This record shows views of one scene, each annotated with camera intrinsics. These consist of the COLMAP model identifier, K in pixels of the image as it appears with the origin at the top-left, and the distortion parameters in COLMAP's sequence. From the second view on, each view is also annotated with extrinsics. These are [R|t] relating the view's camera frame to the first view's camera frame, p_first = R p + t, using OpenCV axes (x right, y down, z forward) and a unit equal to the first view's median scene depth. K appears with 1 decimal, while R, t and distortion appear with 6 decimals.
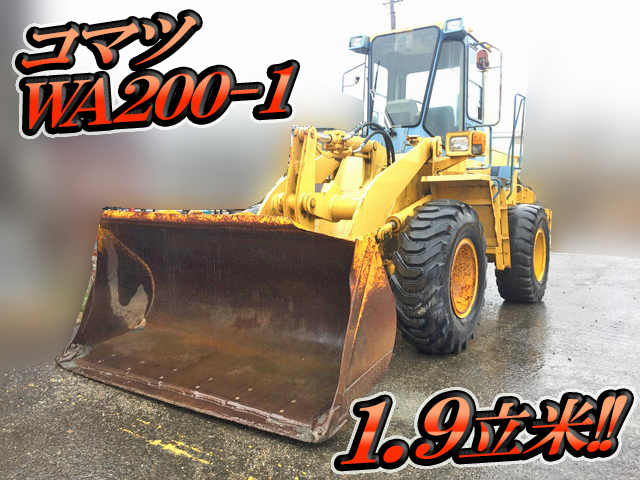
lens RADIAL K [[551.6, 0, 320.7], [0, 551.6, 239.0], [0, 0, 1]] dist [0.062253, -0.106070]
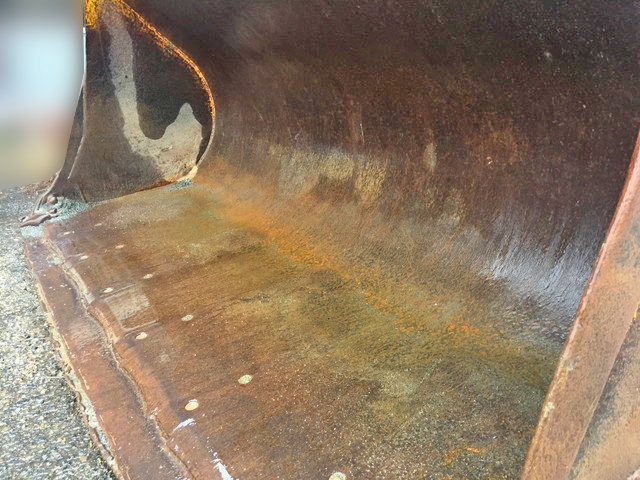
lens RADIAL K [[551.6, 0, 320.0], [0, 551.6, 237.3], [0, 0, 1]] dist [0.062253, -0.106070]
pose [[0.916548, 0.128155, -0.378836, 0.024490], [-0.040407, 0.972094, 0.231086, 0.085556], [0.397879, -0.196494, 0.896149, 0.578869]]
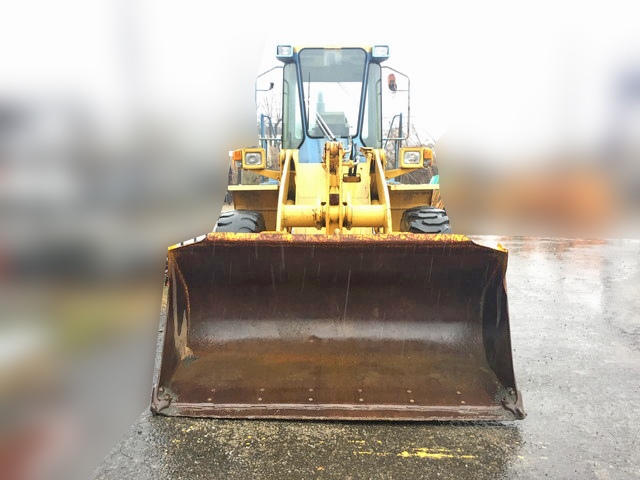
lens RADIAL K [[551.6, 0, 318.3], [0, 551.6, 239.9], [0, 0, 1]] dist [0.062253, -0.106070]
pose [[0.842675, -0.056512, 0.535448, -0.669610], [0.041687, 0.998339, 0.039759, -0.062635], [-0.536806, -0.011183, 0.843632, 0.136260]]
